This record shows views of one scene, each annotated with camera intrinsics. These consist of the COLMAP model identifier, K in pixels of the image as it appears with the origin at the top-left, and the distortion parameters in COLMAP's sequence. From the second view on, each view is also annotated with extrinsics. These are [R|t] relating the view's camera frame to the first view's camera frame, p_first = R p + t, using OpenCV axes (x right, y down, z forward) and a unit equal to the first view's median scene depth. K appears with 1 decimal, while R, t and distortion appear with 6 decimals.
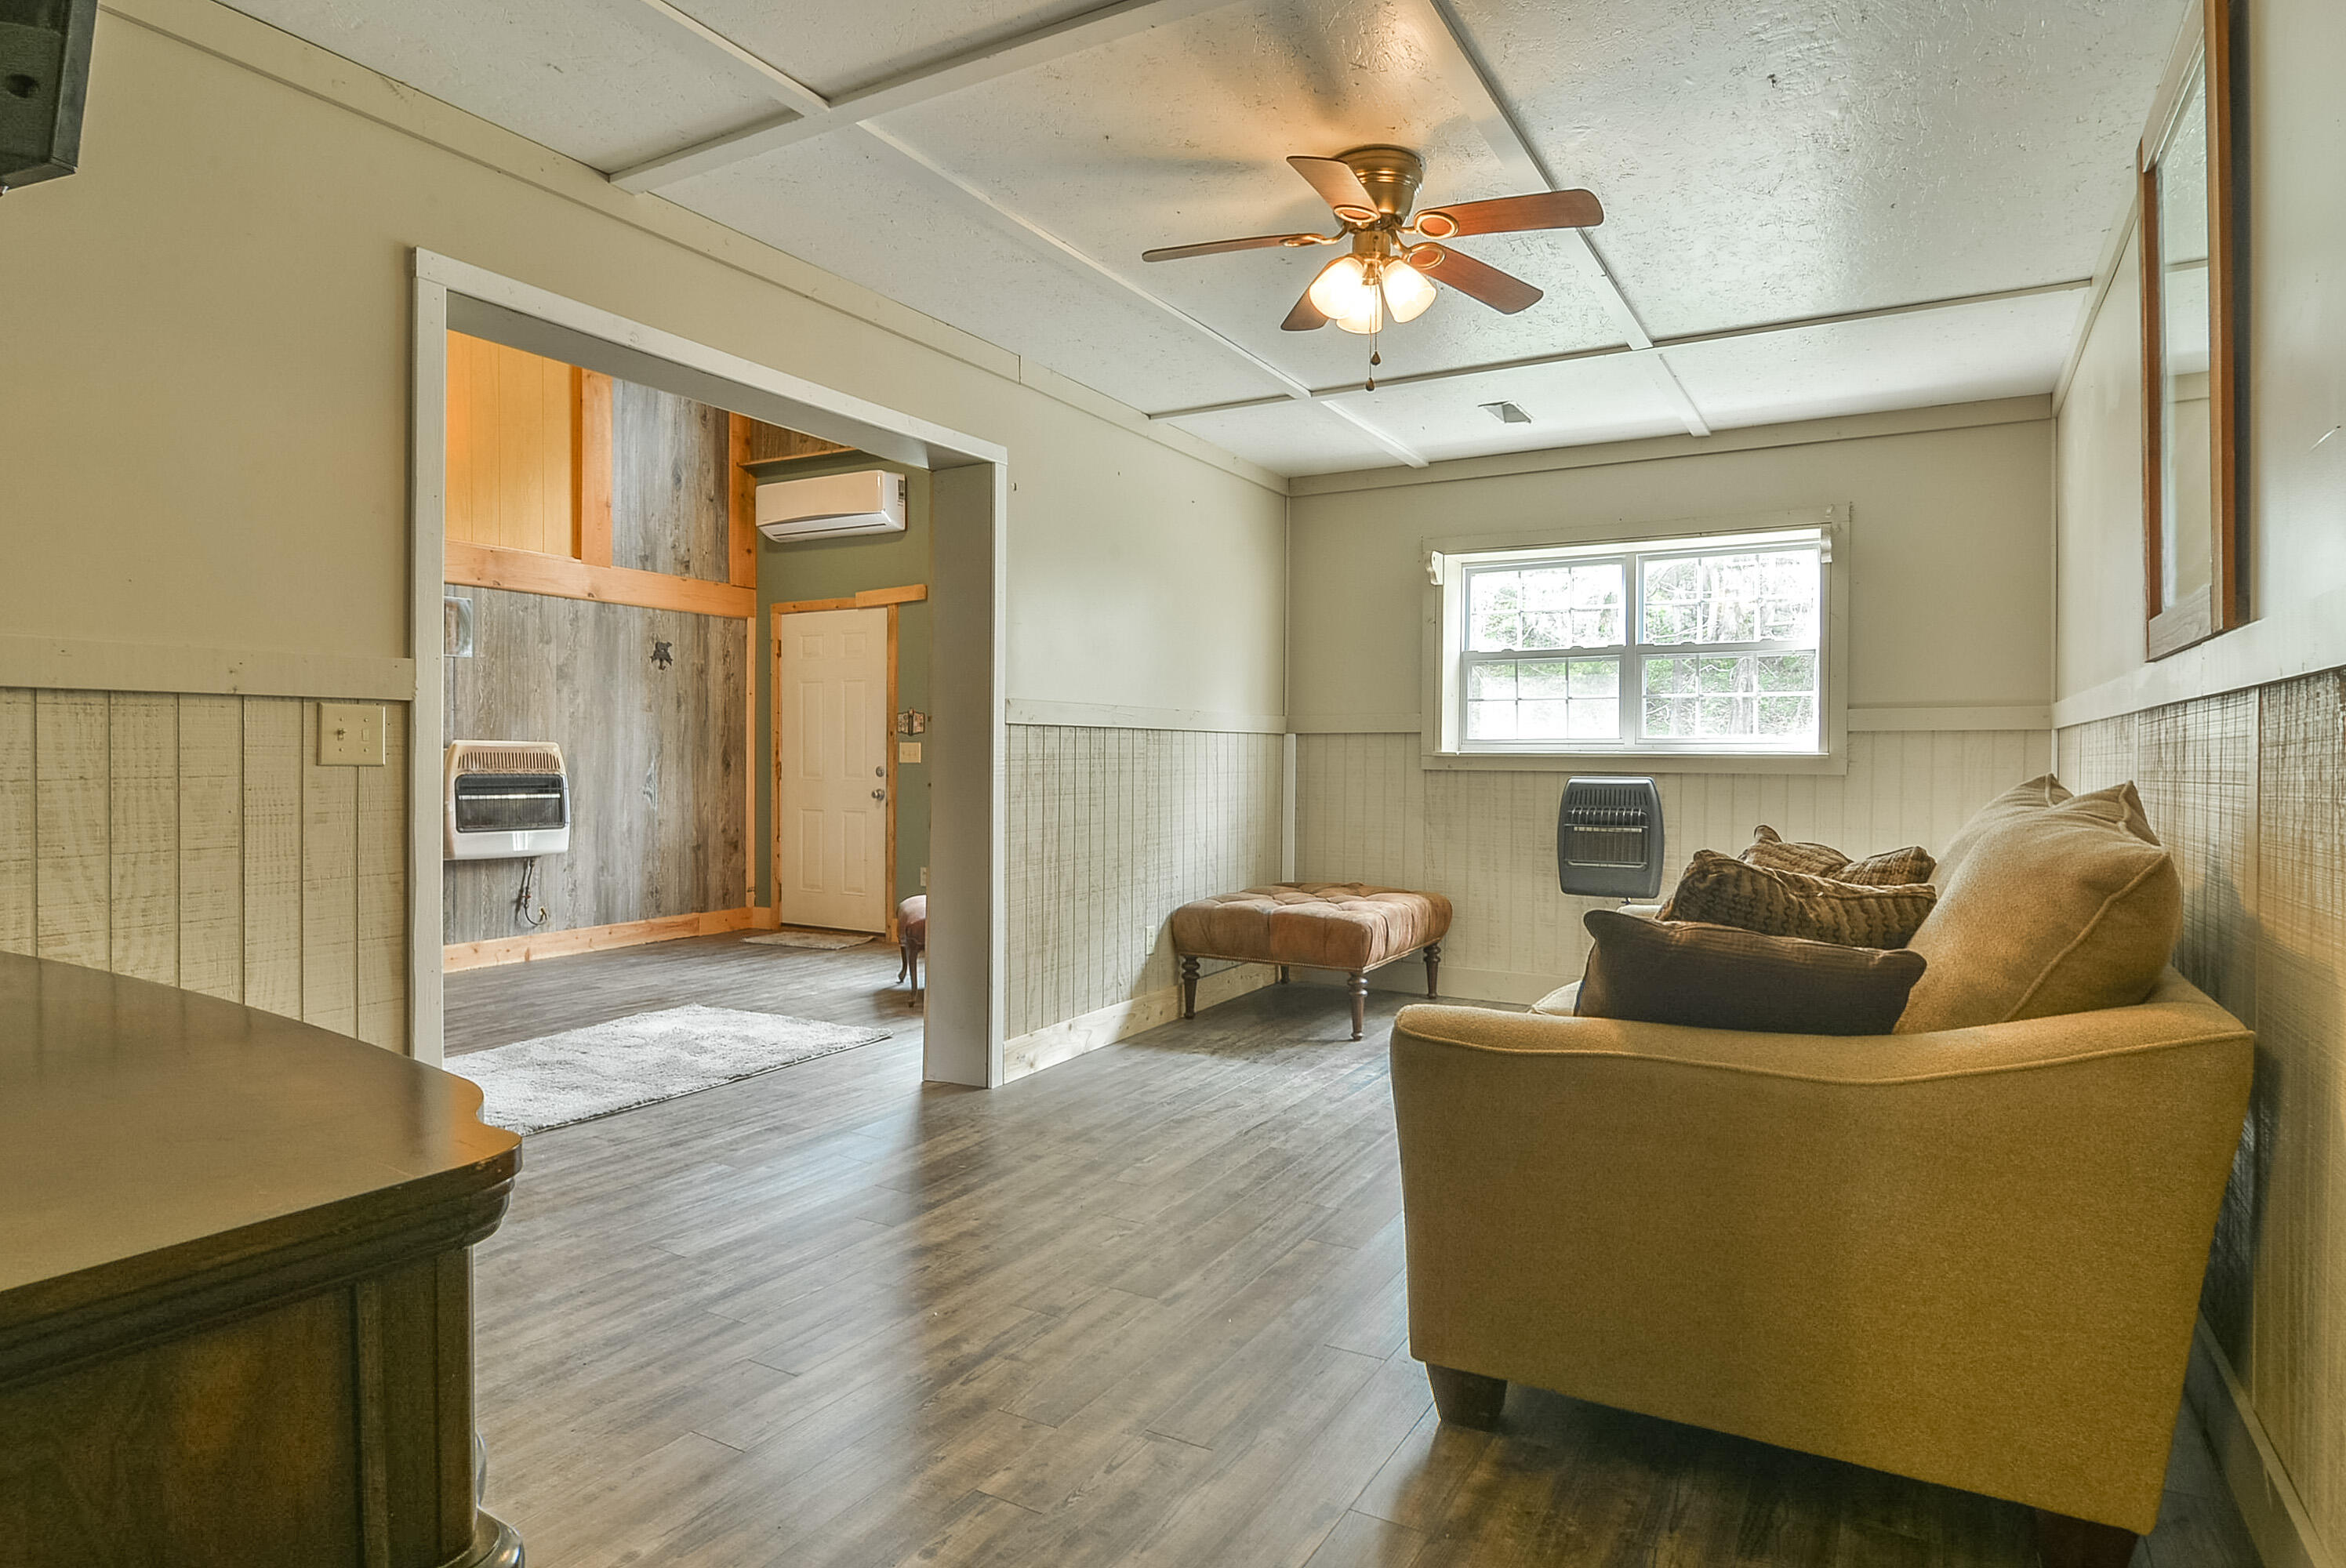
lens RADIAL K [[1288.3, 0, 1179.6], [0, 1288.3, 773.4], [0, 0, 1]] dist [0.004007, -0.006428]
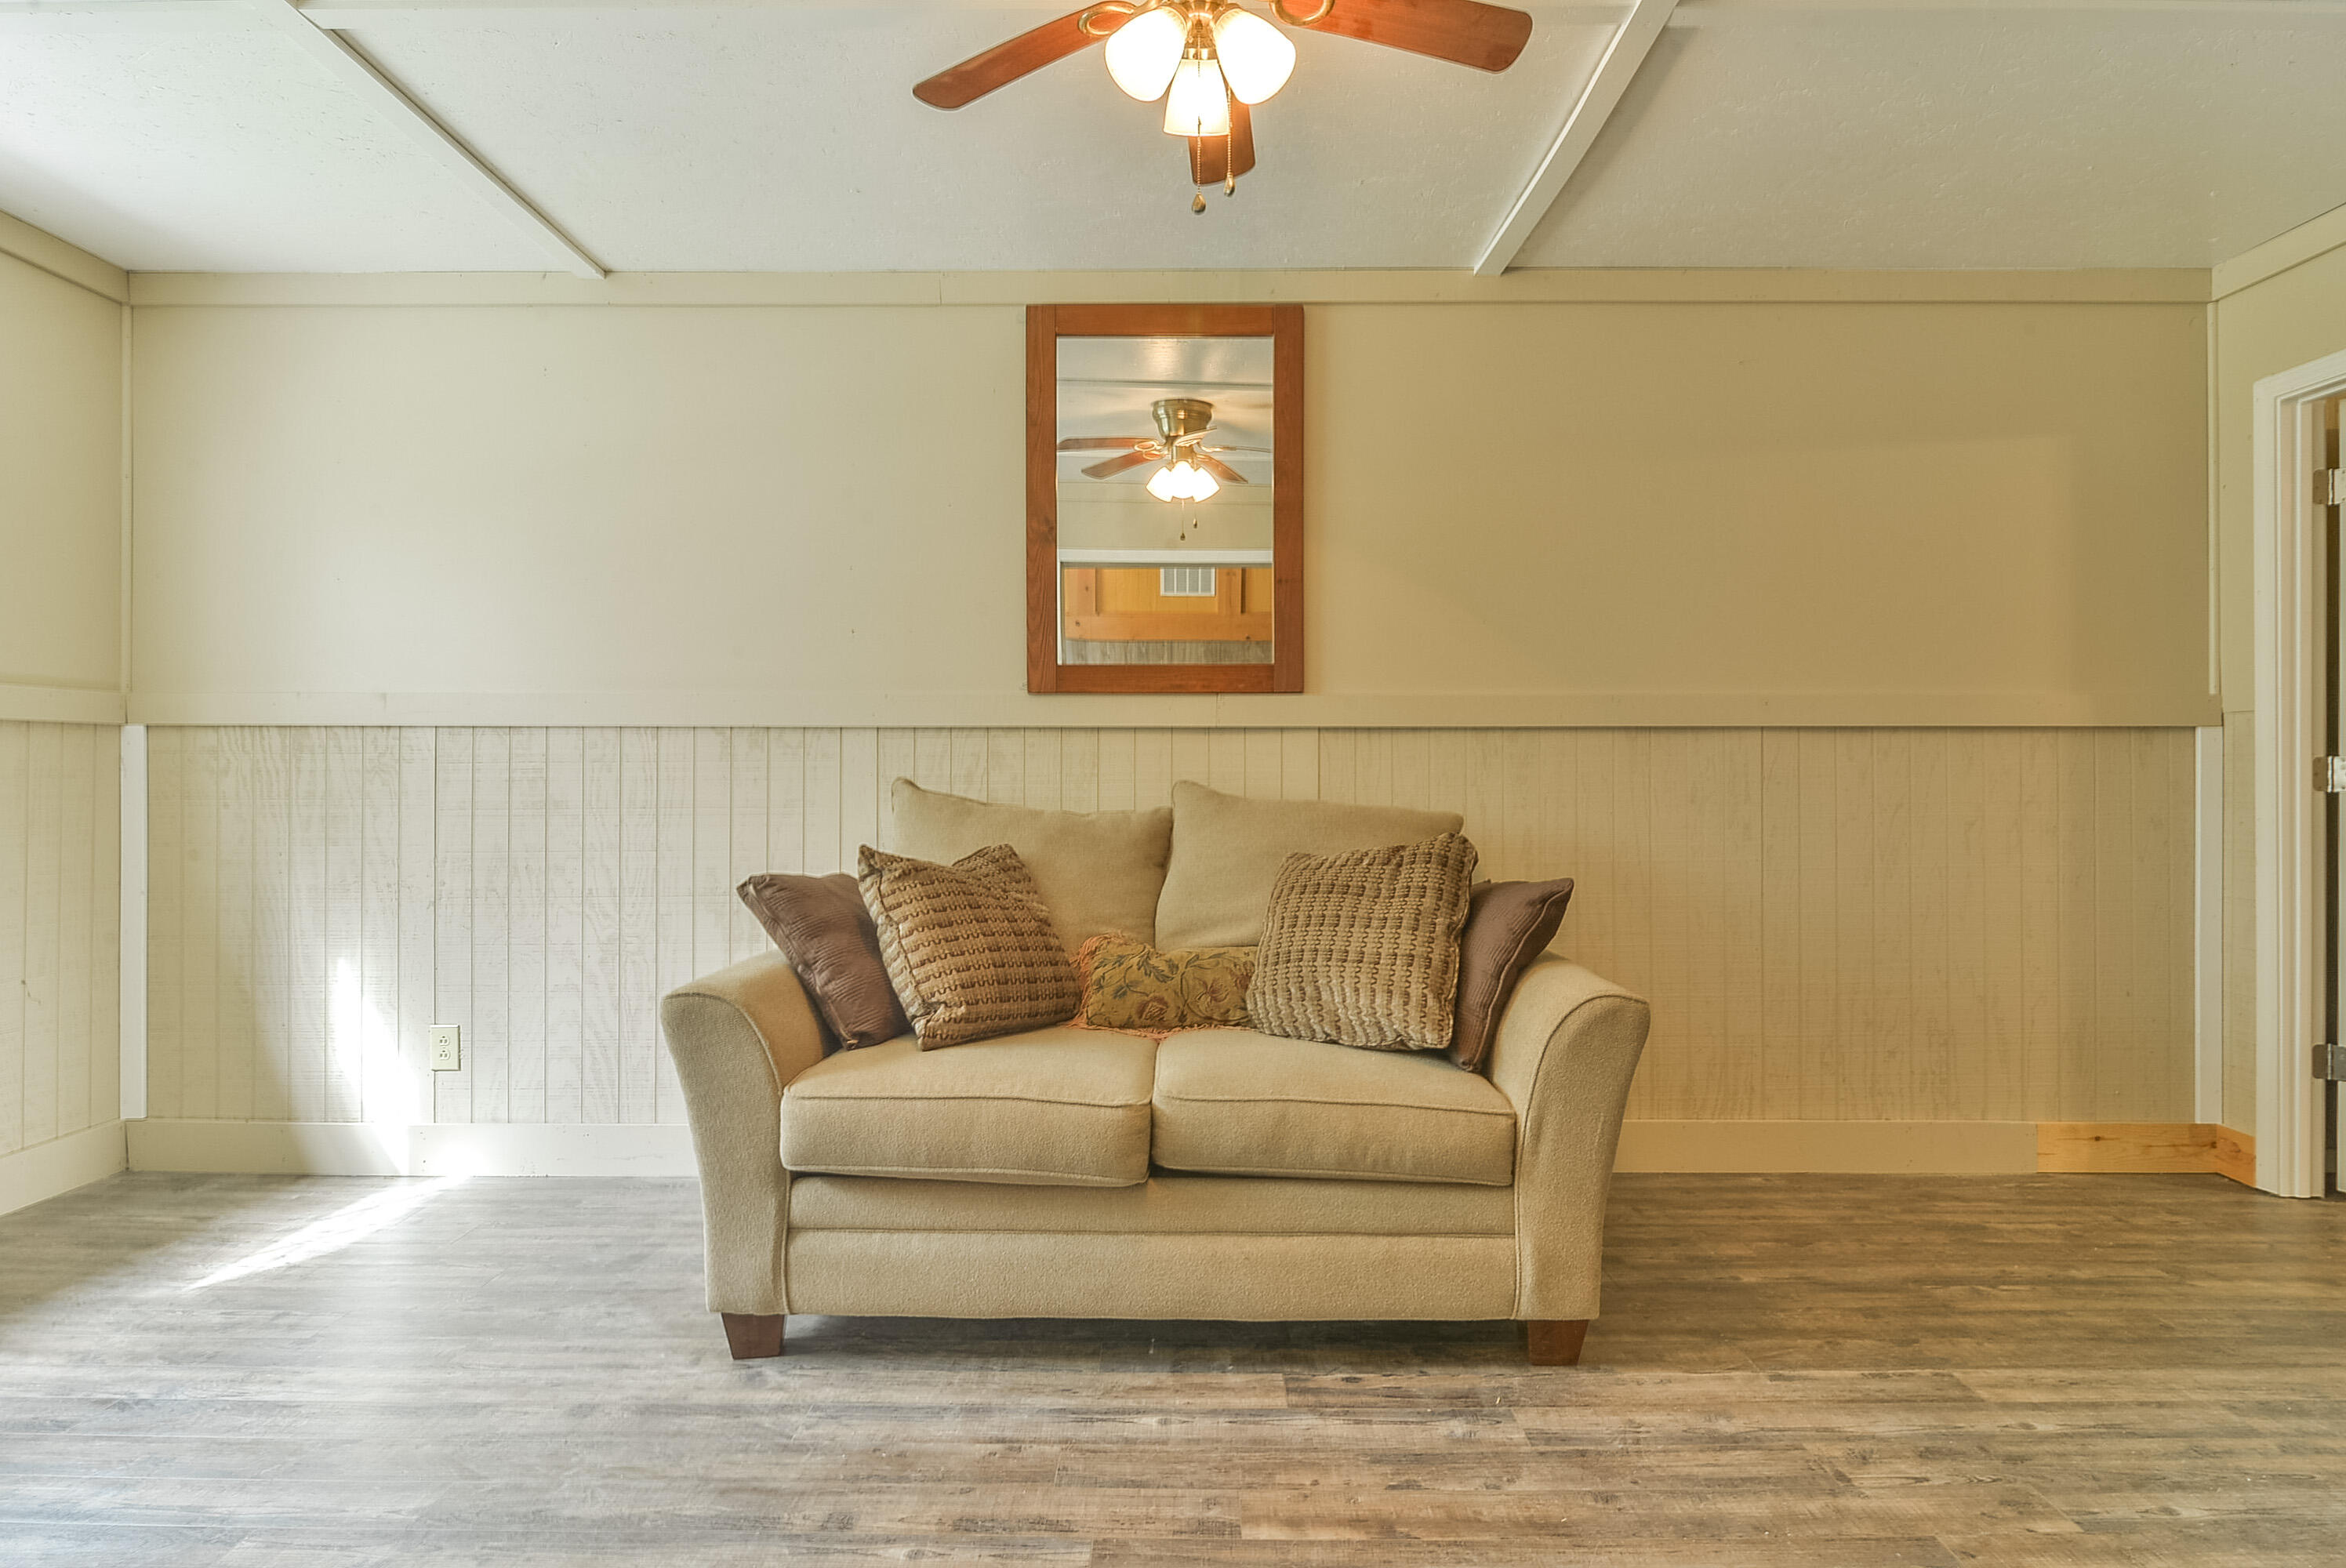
lens RADIAL K [[1288.3, 0, 1174.7], [0, 1288.3, 776.8], [0, 0, 1]] dist [0.004007, -0.006428]
pose [[-0.500534, -0.002055, 0.865714, -0.598057], [0.006847, 0.999957, 0.006332, -0.009969], [-0.865690, 0.009097, -0.500498, 1.907855]]
